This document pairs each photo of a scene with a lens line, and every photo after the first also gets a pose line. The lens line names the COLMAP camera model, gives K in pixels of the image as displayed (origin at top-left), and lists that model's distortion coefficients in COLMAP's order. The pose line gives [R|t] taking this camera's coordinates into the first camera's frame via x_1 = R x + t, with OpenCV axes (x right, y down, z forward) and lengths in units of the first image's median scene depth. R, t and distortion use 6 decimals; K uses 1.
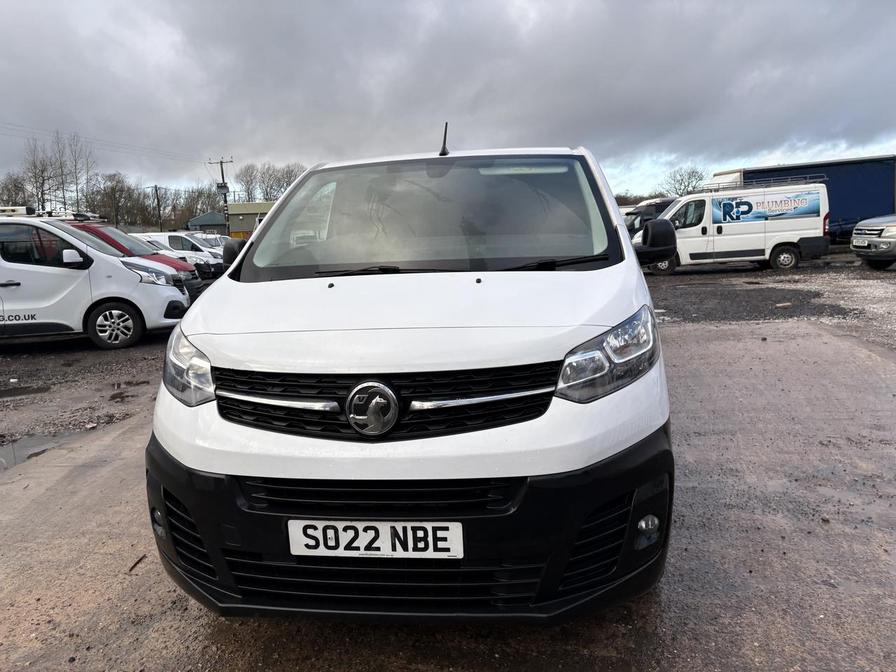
lens RADIAL K [[682.9, 0, 448.0], [0, 682.9, 310.9], [0, 0, 1]] dist [0.063072, -0.072927]
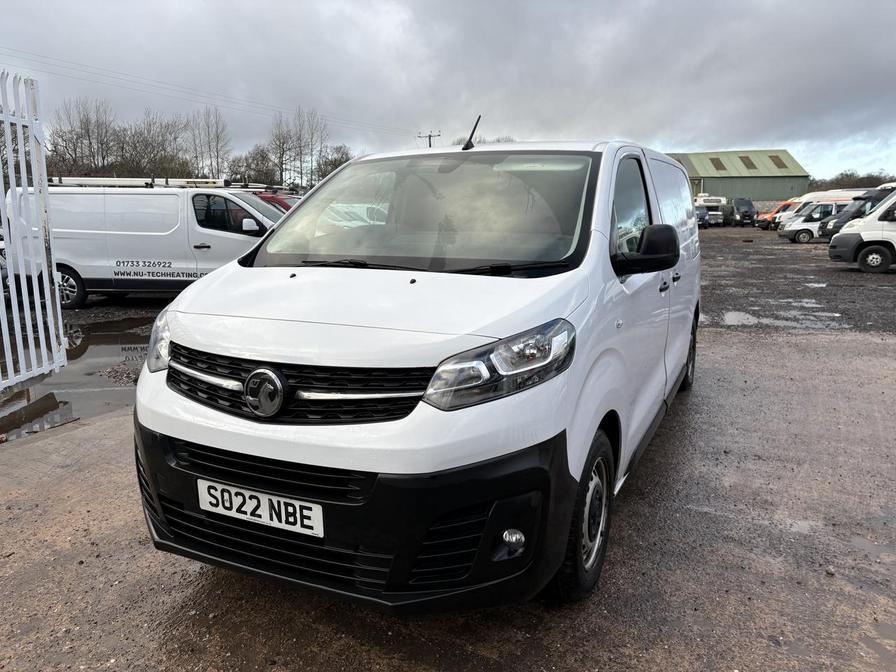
lens RADIAL K [[686.9, 0, 453.7], [0, 686.9, 320.7], [0, 0, 1]] dist [0.044366, -0.046215]
pose [[0.950906, 0.086109, -0.297258, 0.496149], [-0.070465, 0.995525, 0.062969, -0.064210], [0.301350, -0.038932, 0.952718, 0.030758]]
